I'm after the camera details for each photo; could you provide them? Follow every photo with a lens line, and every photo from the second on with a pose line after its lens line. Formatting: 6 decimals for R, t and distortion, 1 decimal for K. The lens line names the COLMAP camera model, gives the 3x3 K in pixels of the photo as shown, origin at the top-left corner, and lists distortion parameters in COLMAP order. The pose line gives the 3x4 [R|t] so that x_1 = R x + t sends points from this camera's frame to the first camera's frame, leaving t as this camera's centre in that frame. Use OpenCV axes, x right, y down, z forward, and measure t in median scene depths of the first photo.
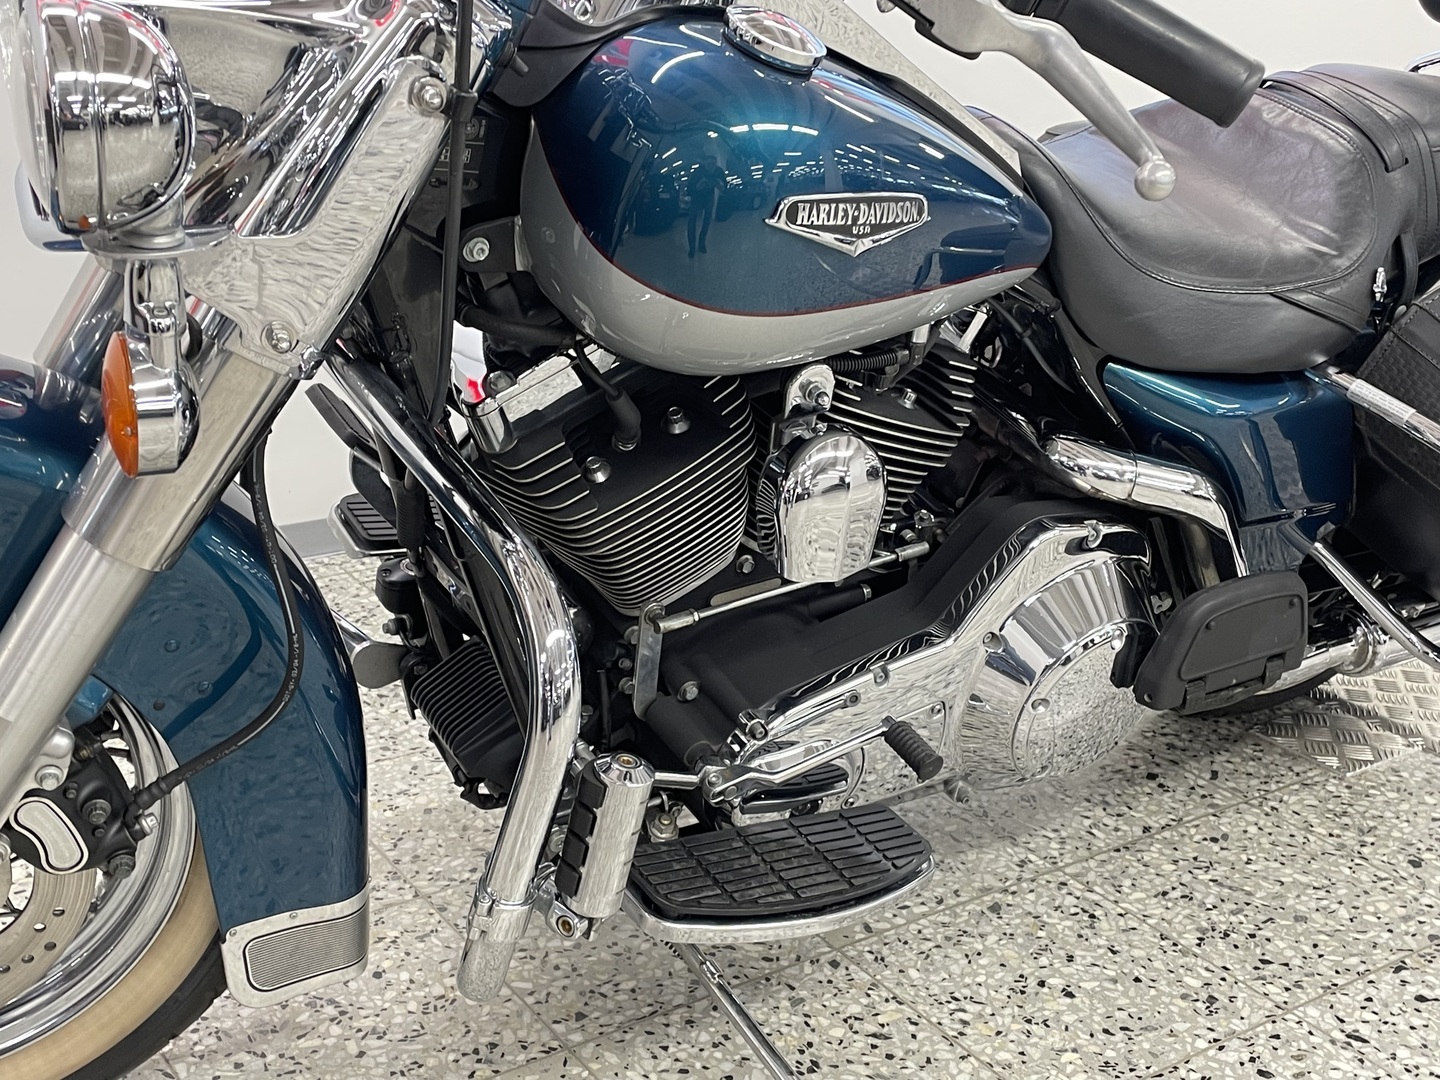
lens RADIAL K [[1758.3, 0, 724.2], [0, 1758.3, 558.2], [0, 0, 1]] dist [0.058025, 0.000000]
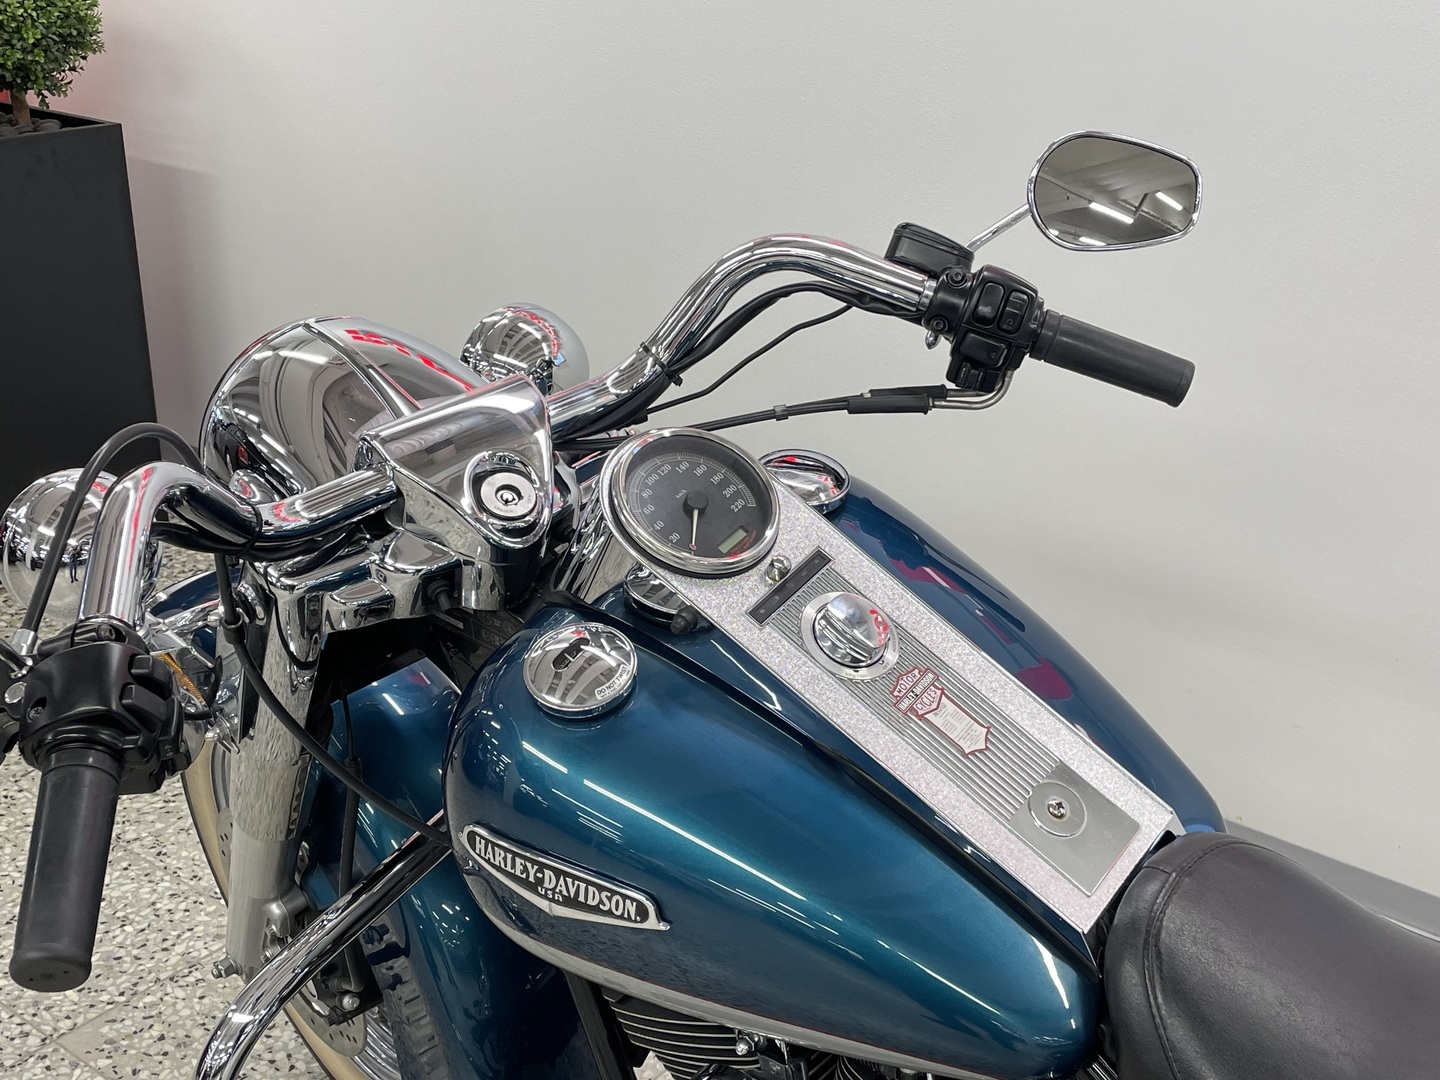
lens RADIAL K [[1758.3, 0, 712.8], [0, 1758.3, 539.7], [0, 0, 1]] dist [0.058025, 0.000000]
pose [[0.297682, 0.348180, -0.888907, 0.661623], [-0.334664, 0.910092, 0.244404, -0.468478], [0.894084, 0.224730, 0.387441, 0.515330]]
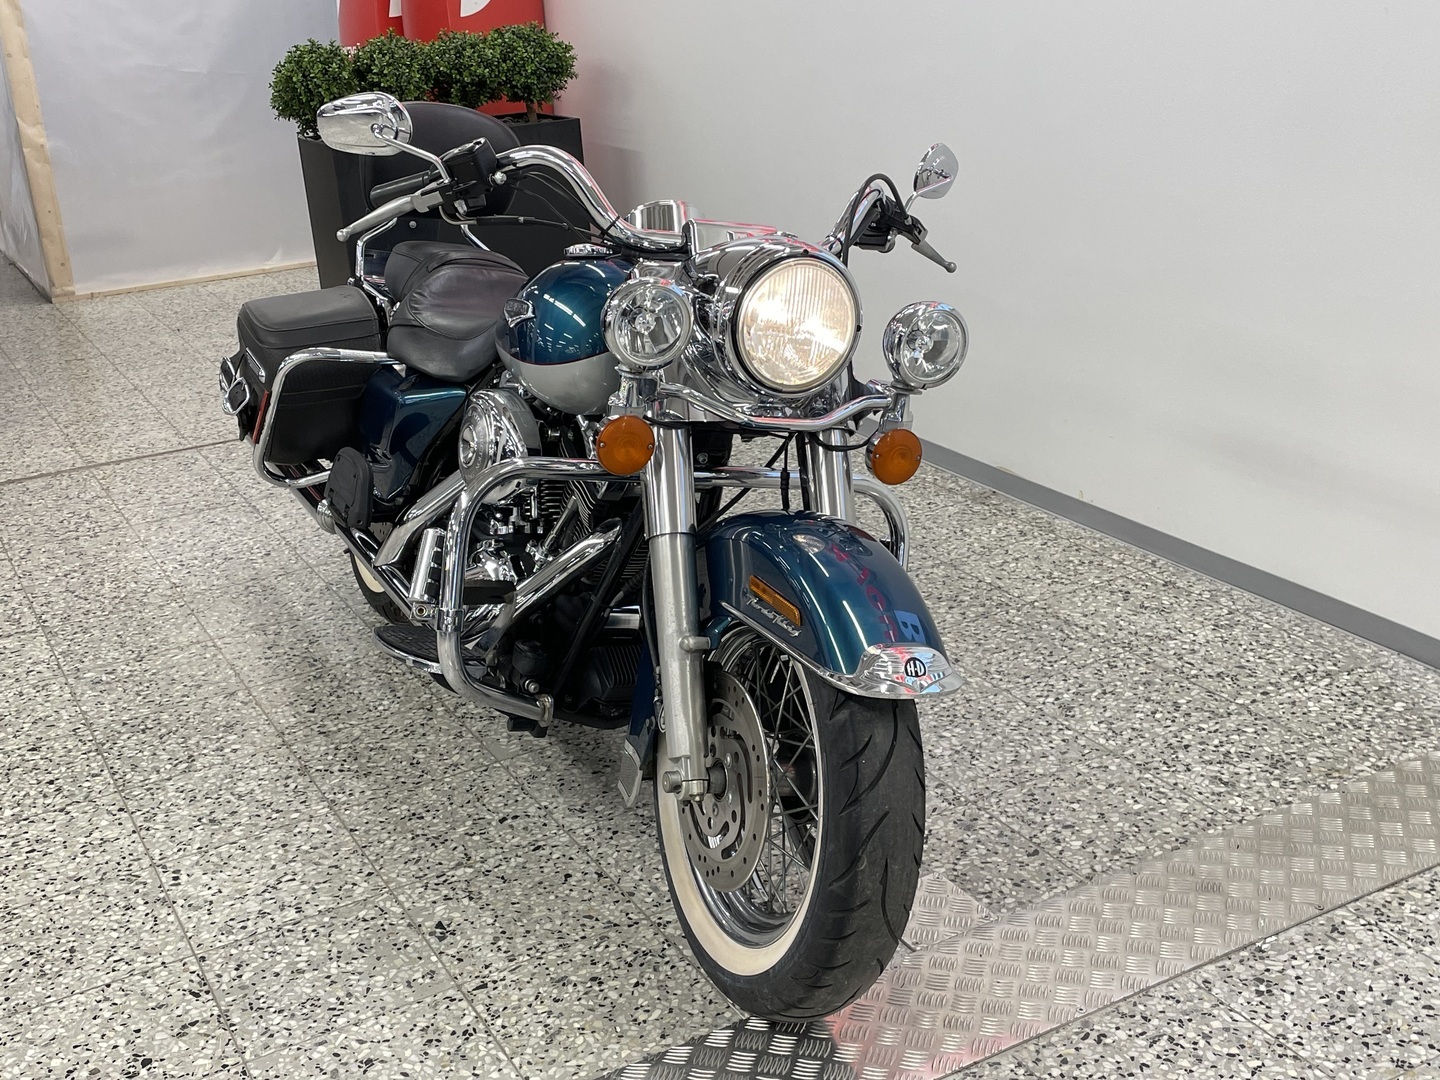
lens RADIAL K [[1688.9, 0, 723.8], [0, 1688.9, 529.1], [0, 0, 1]] dist [0.053889, 0.000000]
pose [[-0.094950, 0.321818, -0.942029, 1.871423], [-0.284576, 0.898039, 0.335473, -0.654170], [0.953940, 0.299932, 0.006313, 1.094313]]
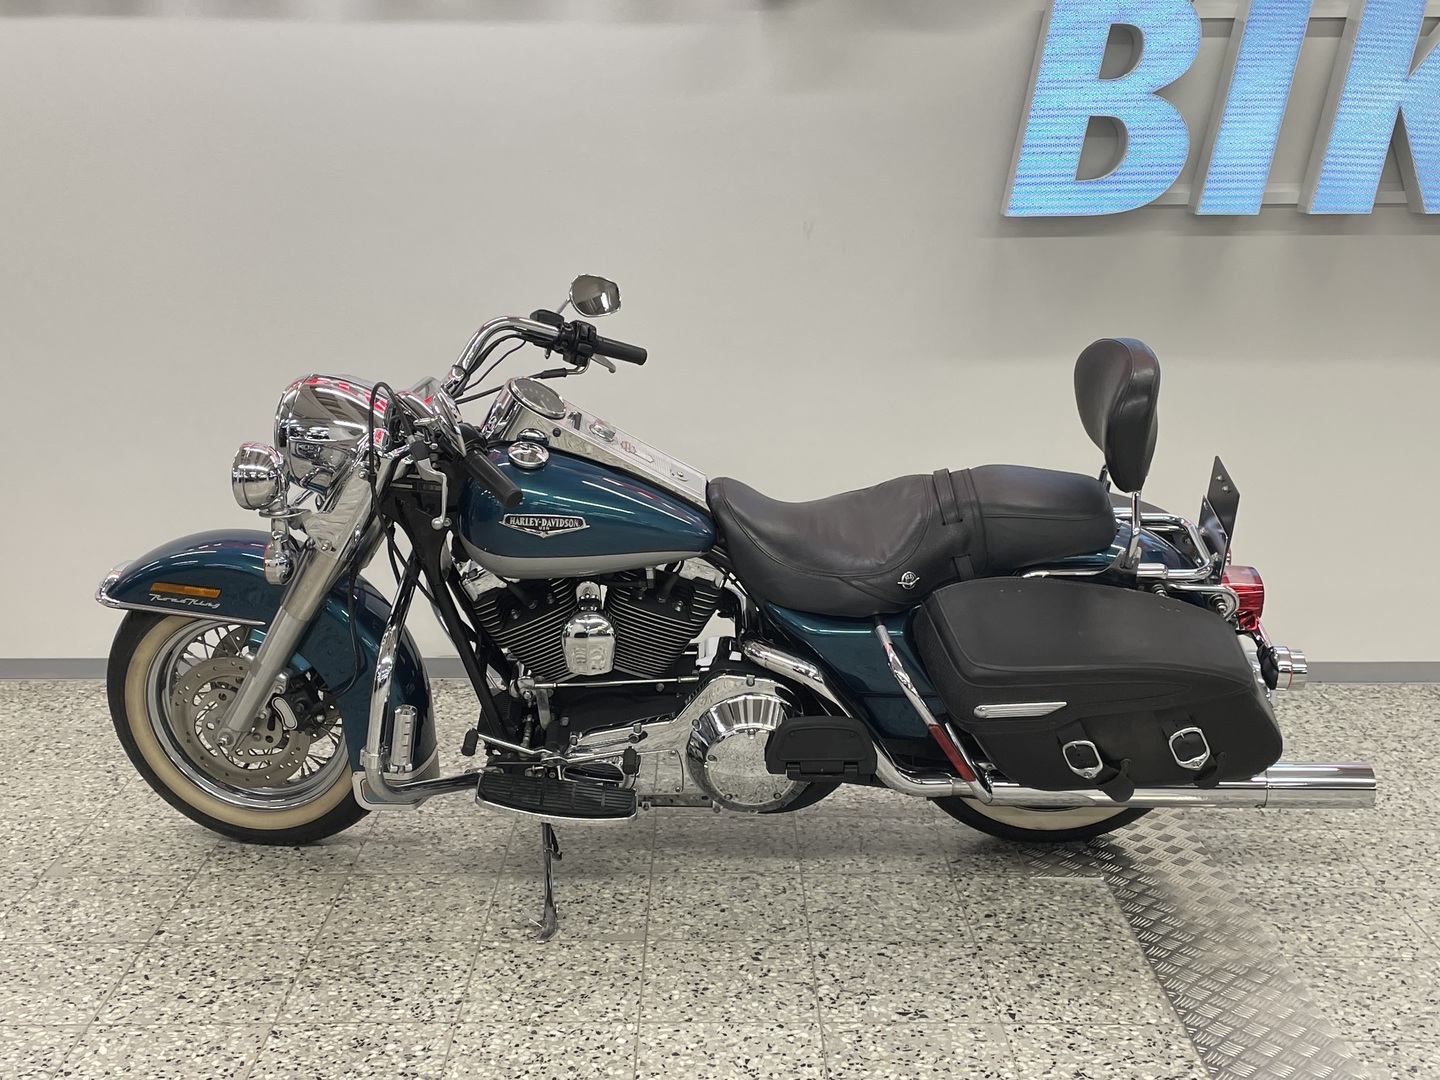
lens RADIAL K [[1758.3, 0, 716.5], [0, 1758.3, 505.5], [0, 0, 1]] dist [0.058025, 0.000000]
pose [[0.830548, 0.085985, -0.550270, 1.316716], [-0.173062, 0.978945, -0.108240, 0.014145], [0.529377, 0.185129, 0.827942, -0.787448]]
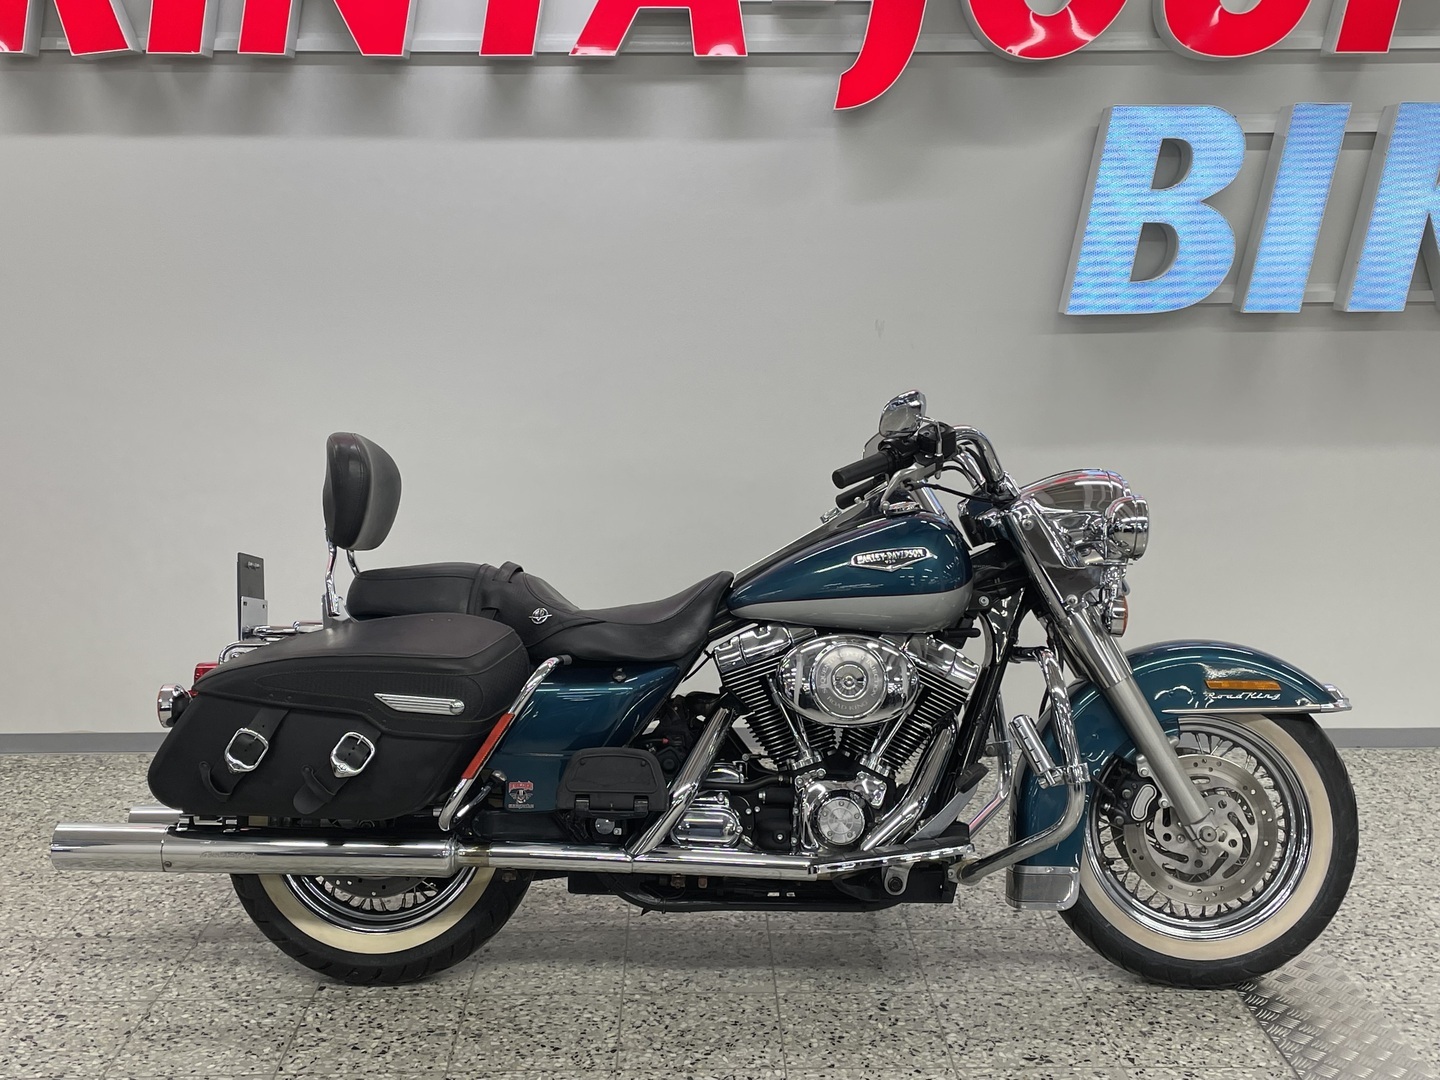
lens RADIAL K [[1688.9, 0, 711.0], [0, 1688.9, 523.5], [0, 0, 1]] dist [0.053889, 0.000000]
pose [[0.837824, 0.062455, -0.542356, 1.205366], [-0.165959, 0.975557, -0.144032, 0.048731], [0.520104, 0.210682, 0.827711, -0.951459]]
